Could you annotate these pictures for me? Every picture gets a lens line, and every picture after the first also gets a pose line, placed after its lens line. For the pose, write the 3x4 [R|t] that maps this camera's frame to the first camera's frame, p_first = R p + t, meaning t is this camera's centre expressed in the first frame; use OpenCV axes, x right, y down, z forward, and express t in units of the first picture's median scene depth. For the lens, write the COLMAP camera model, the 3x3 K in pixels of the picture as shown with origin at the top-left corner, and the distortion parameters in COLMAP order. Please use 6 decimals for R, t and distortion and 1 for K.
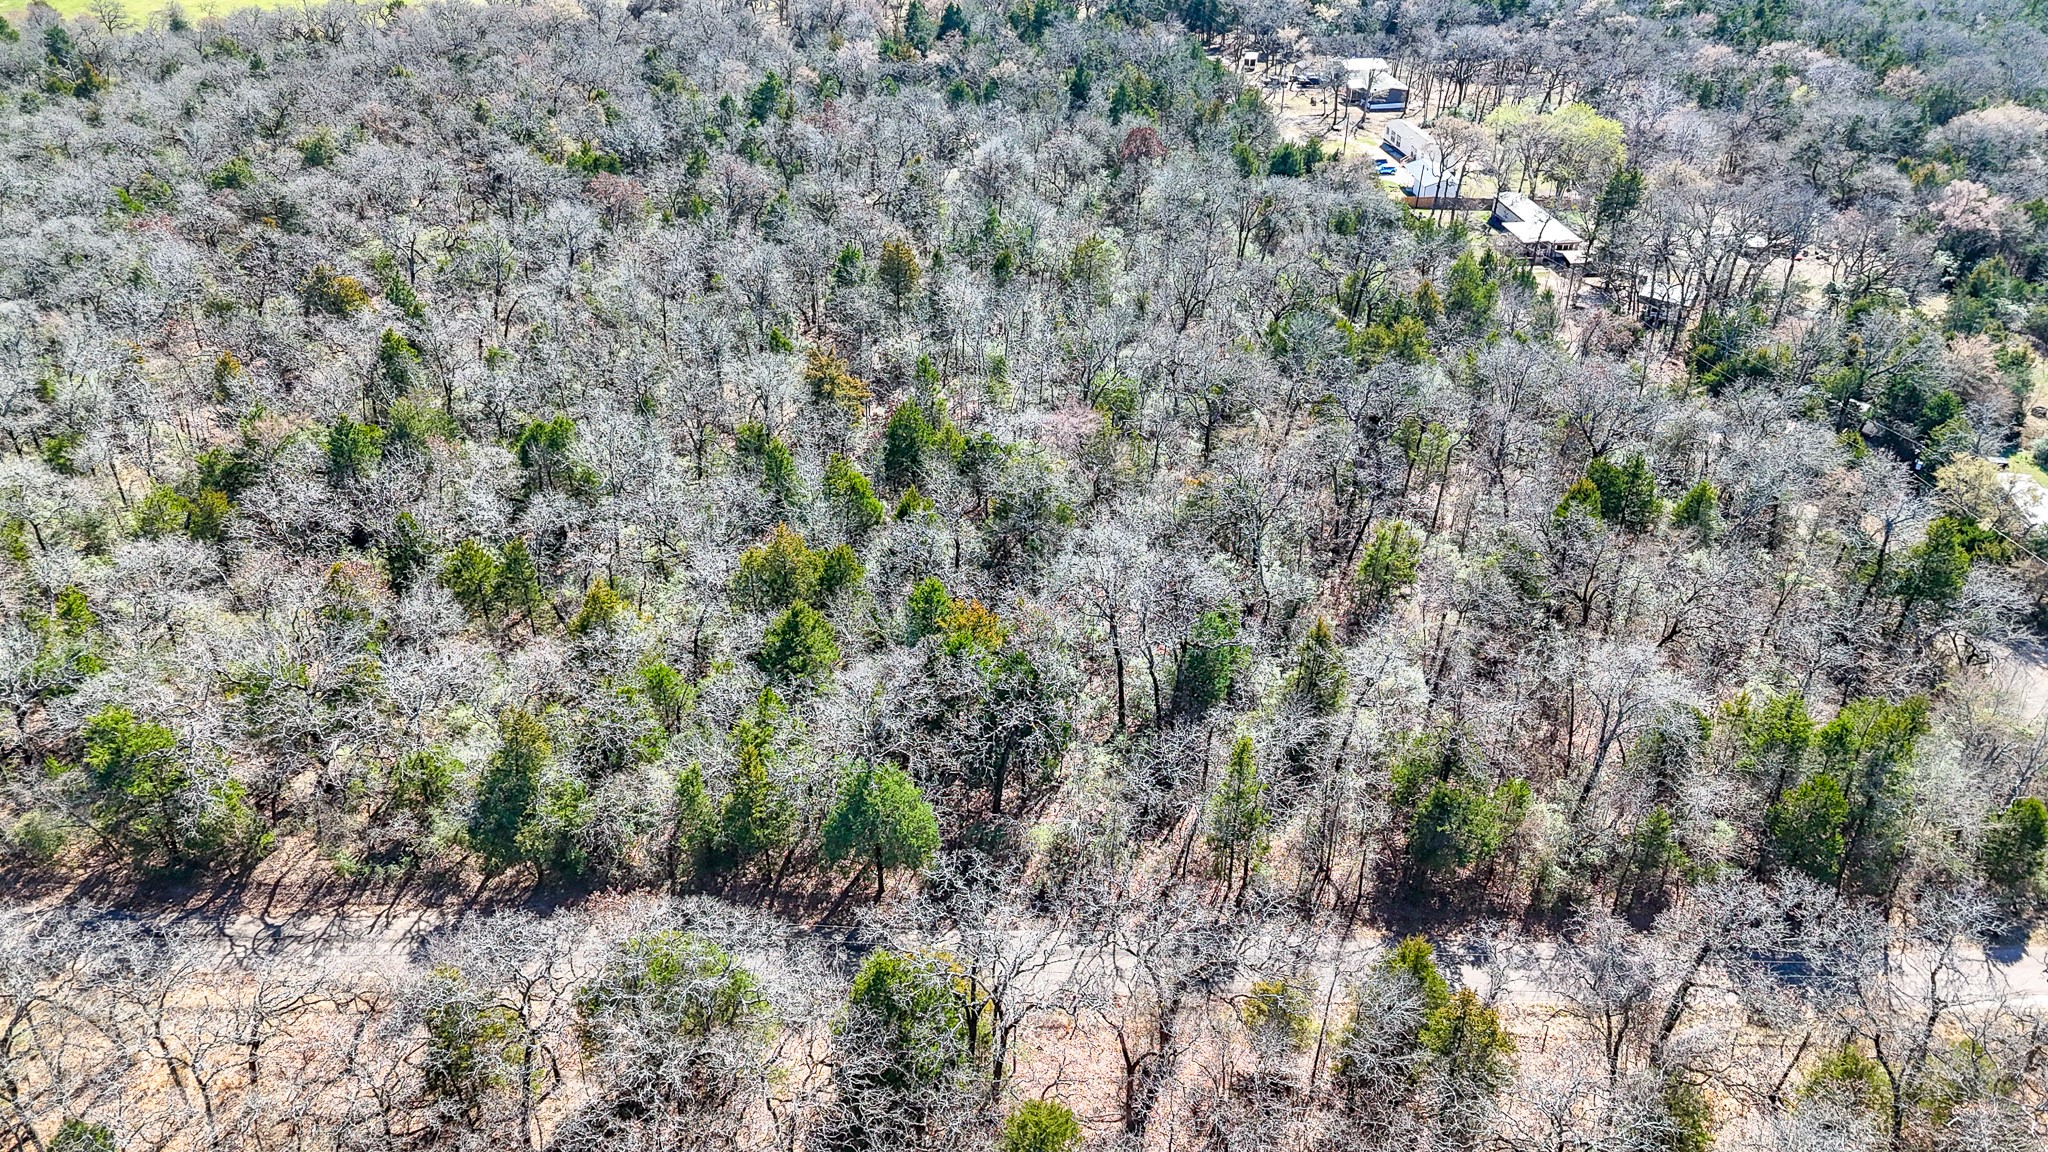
lens RADIAL K [[1493.8, 0, 1024.0], [0, 1493.8, 576.0], [0, 0, 1]] dist [0.078419, -0.070400]
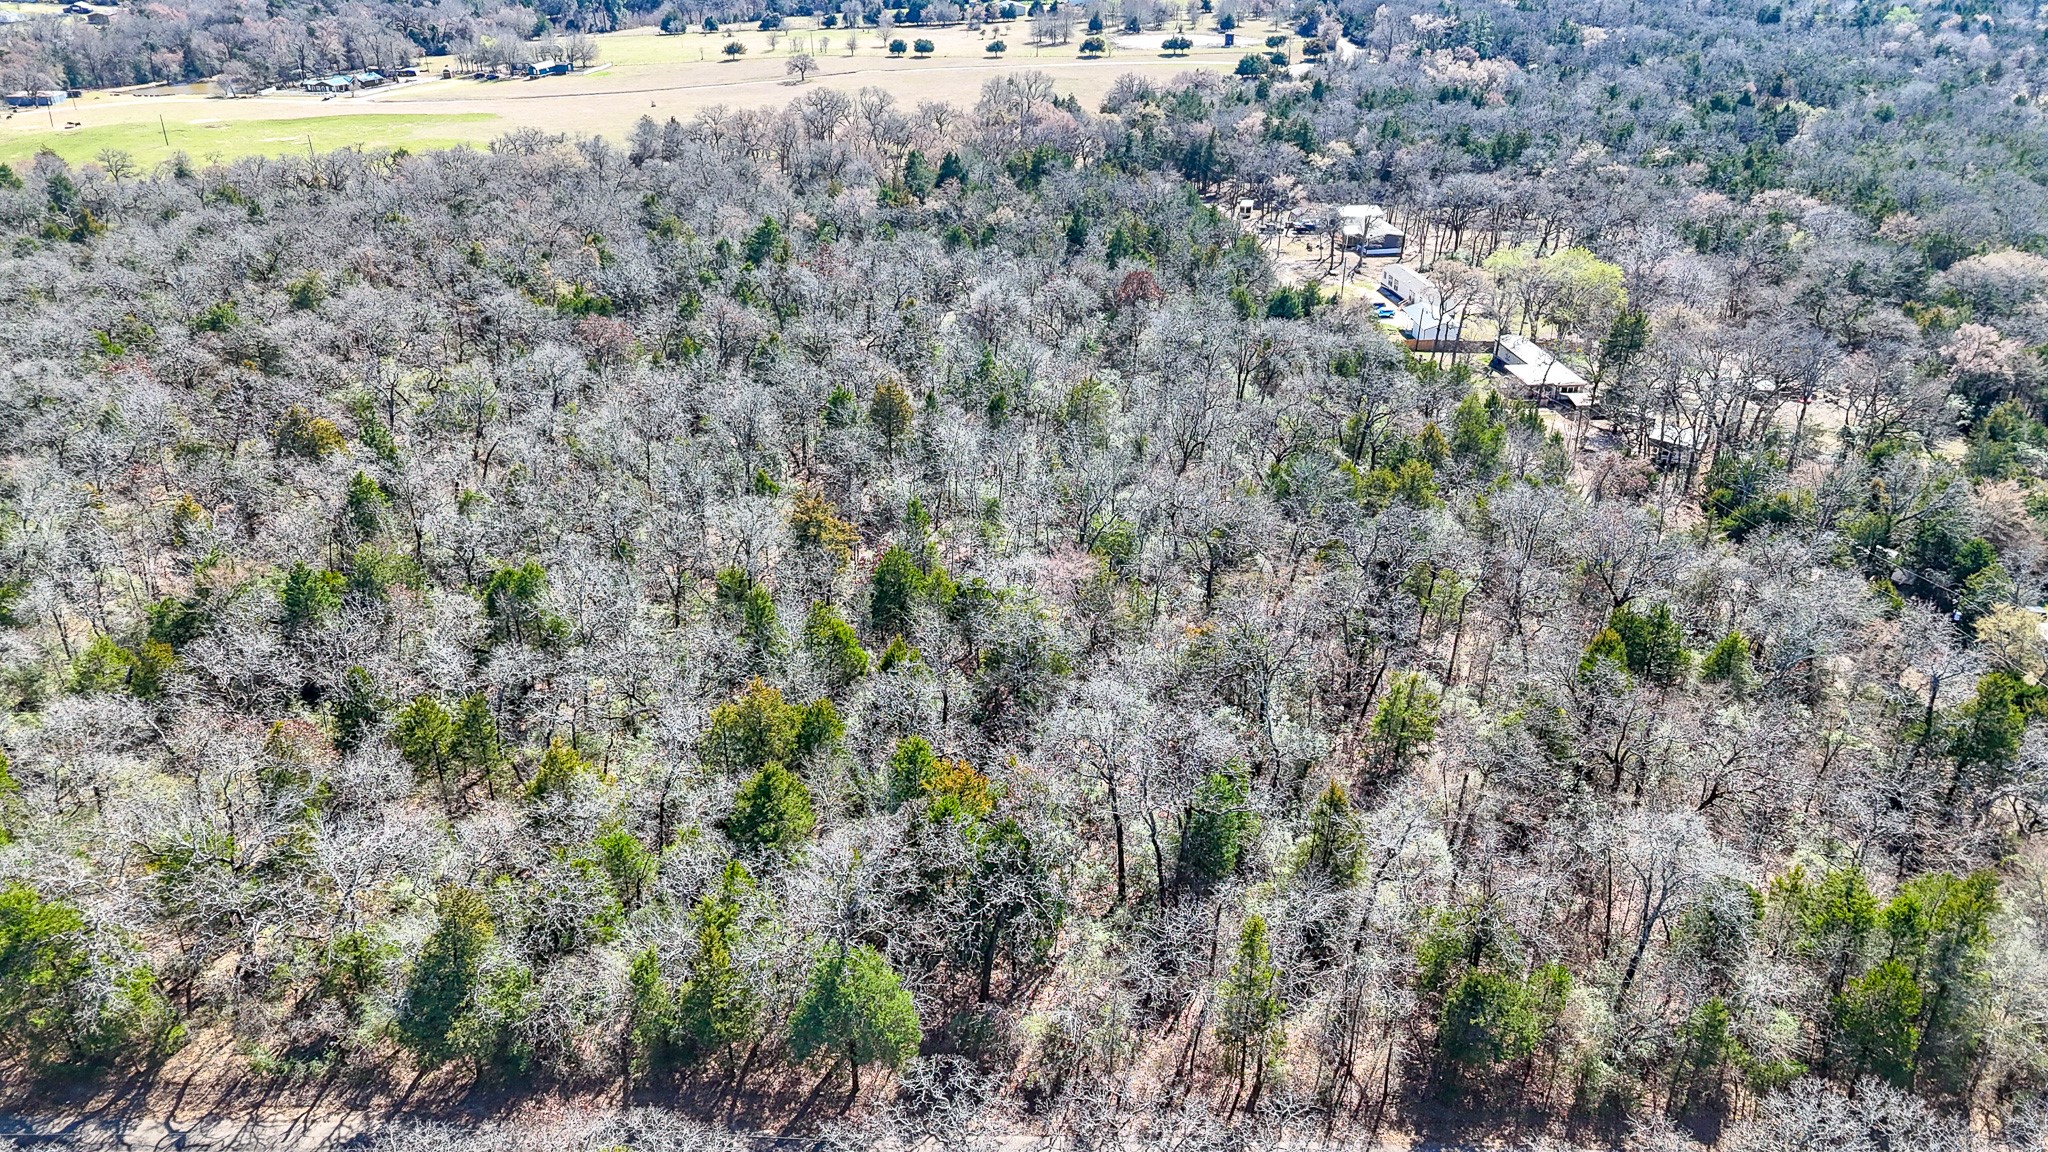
lens RADIAL K [[1493.8, 0, 1024.0], [0, 1493.8, 576.0], [0, 0, 1]] dist [0.078419, -0.070400]
pose [[1.000000, 0.000414, -0.000215, 0.004506], [-0.000432, 0.995829, -0.091233, -0.010900], [0.000176, 0.091233, 0.995830, 0.050912]]
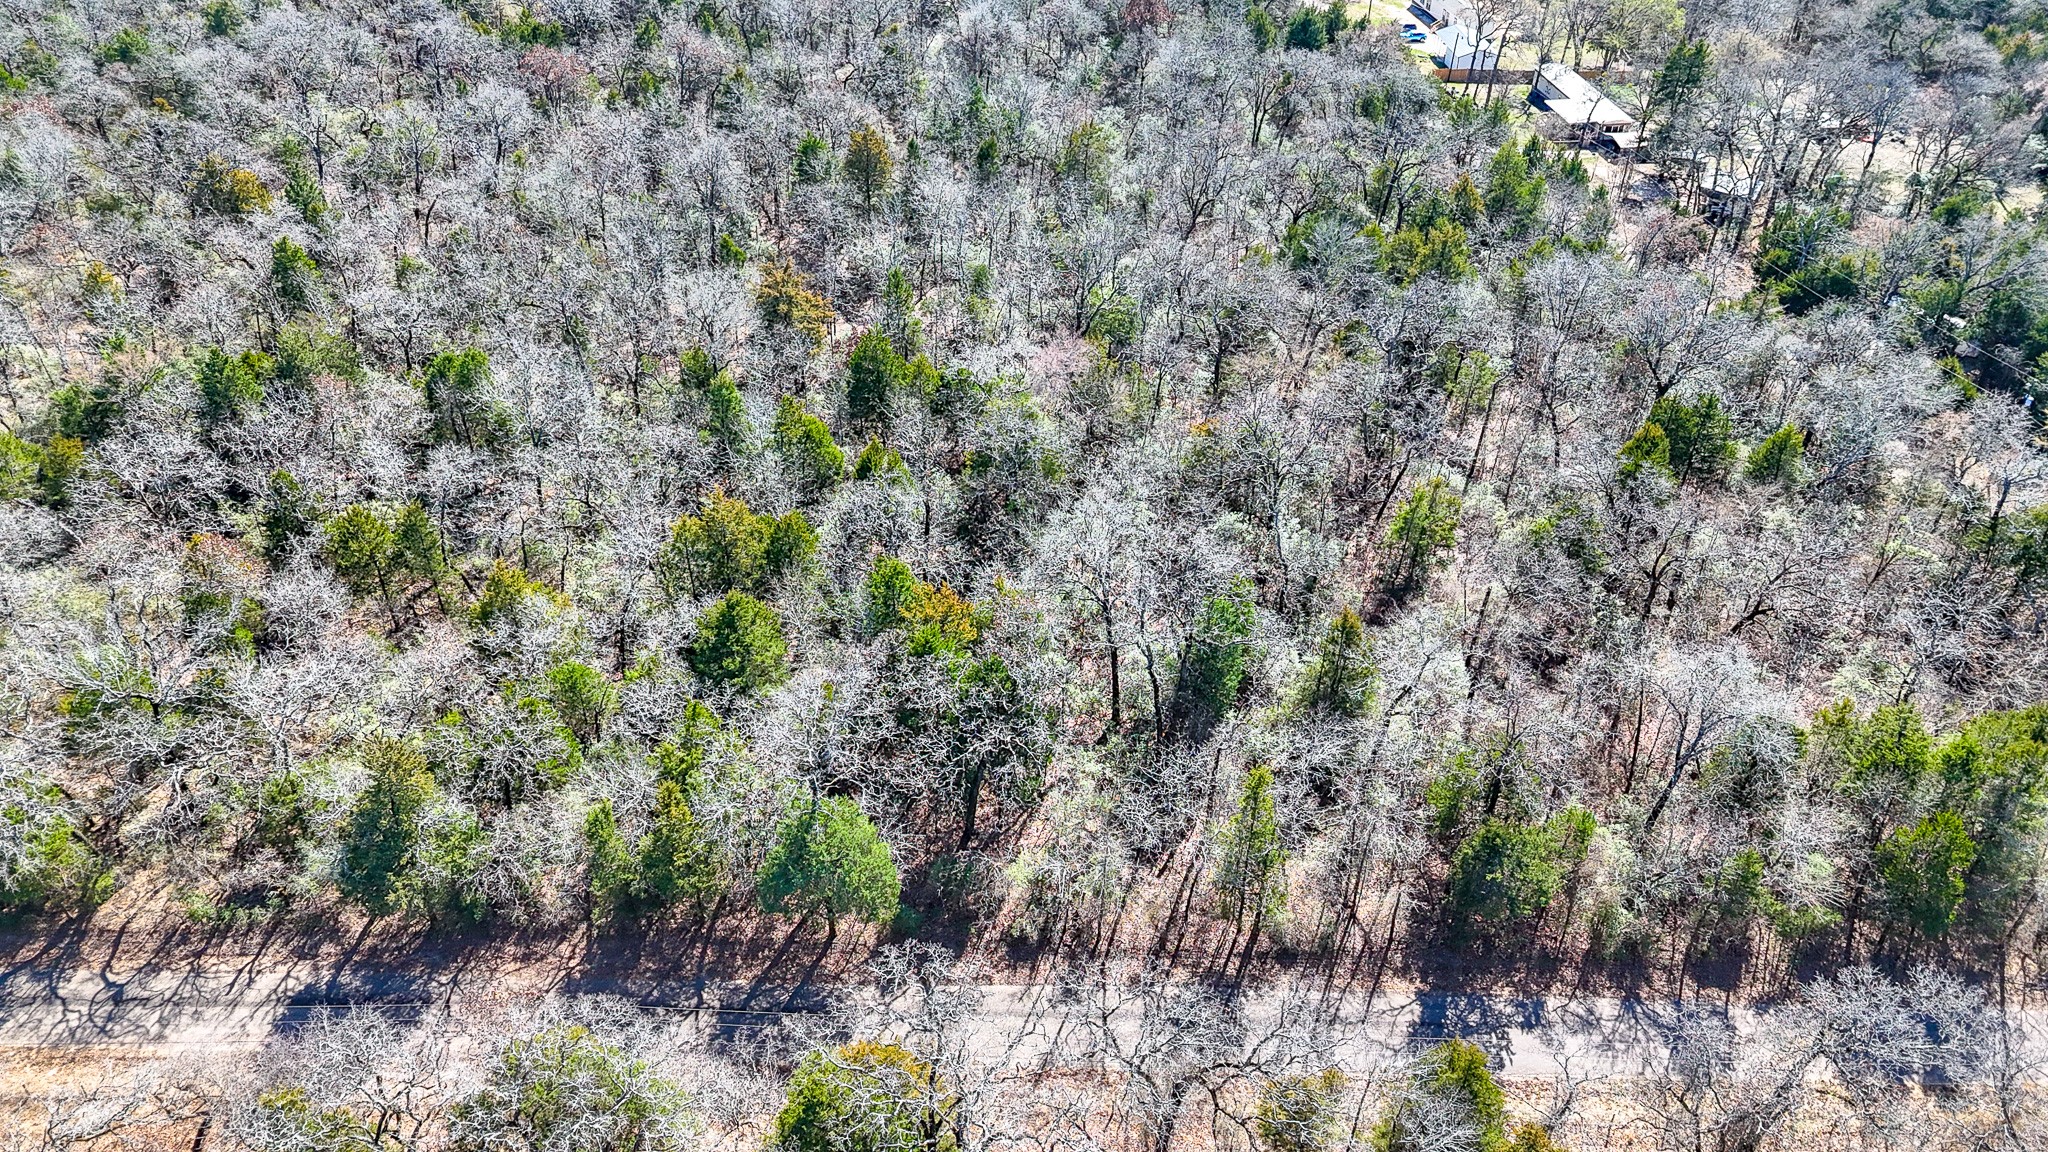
lens RADIAL K [[1493.8, 0, 1024.0], [0, 1493.8, 576.0], [0, 0, 1]] dist [0.078419, -0.070400]
pose [[0.999999, 0.000914, -0.000496, 0.010644], [-0.000865, 0.995897, 0.090491, -0.053557], [0.000577, -0.090490, 0.995897, 0.121416]]
